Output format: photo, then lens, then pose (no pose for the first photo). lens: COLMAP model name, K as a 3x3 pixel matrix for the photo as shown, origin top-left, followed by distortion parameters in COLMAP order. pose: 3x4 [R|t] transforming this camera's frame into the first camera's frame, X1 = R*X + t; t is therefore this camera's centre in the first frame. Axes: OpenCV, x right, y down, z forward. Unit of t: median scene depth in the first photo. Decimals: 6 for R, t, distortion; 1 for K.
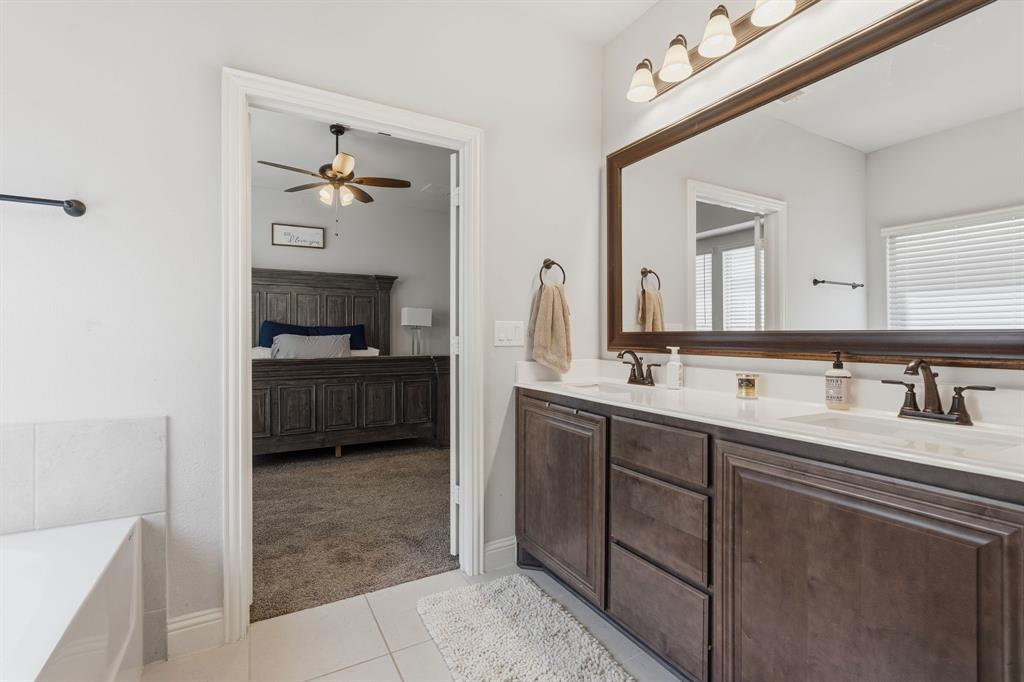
lens RADIAL K [[463.0, 0, 501.2], [0, 463.0, 322.5], [0, 0, 1]] dist [-0.000392, 0.000096]
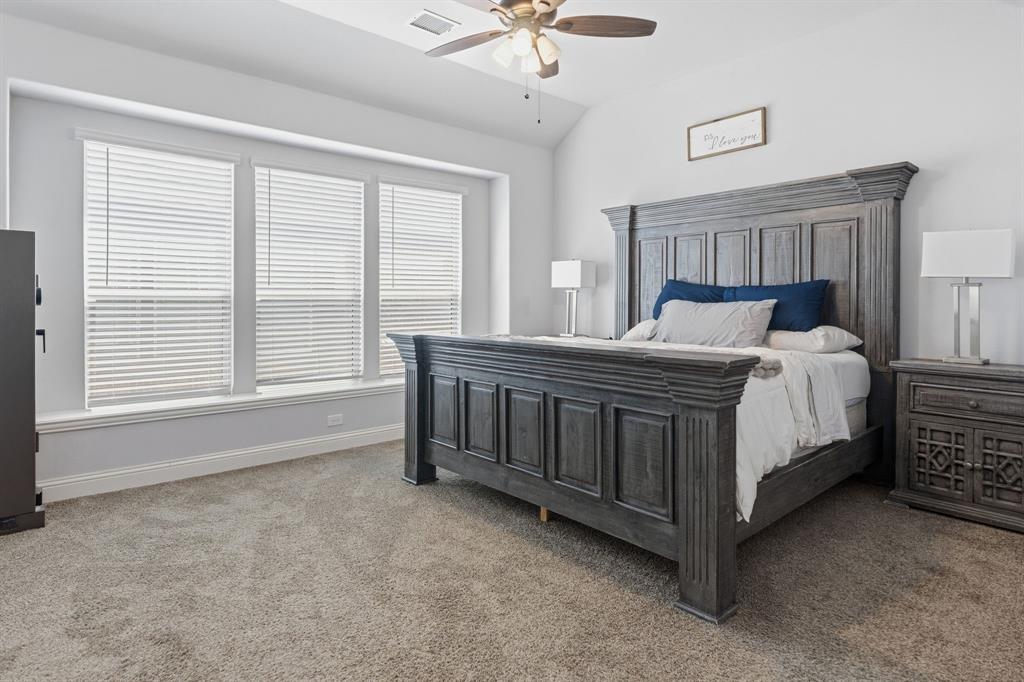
lens RADIAL K [[559.0, 0, 511.2], [0, 559.0, 301.9], [0, 0, 1]] dist [-0.001408, -0.000065]
pose [[0.216984, 0.004364, -0.976165, 0.191510], [0.028849, 0.999525, 0.010881, 0.011598], [0.975749, -0.030523, 0.216755, 0.525094]]
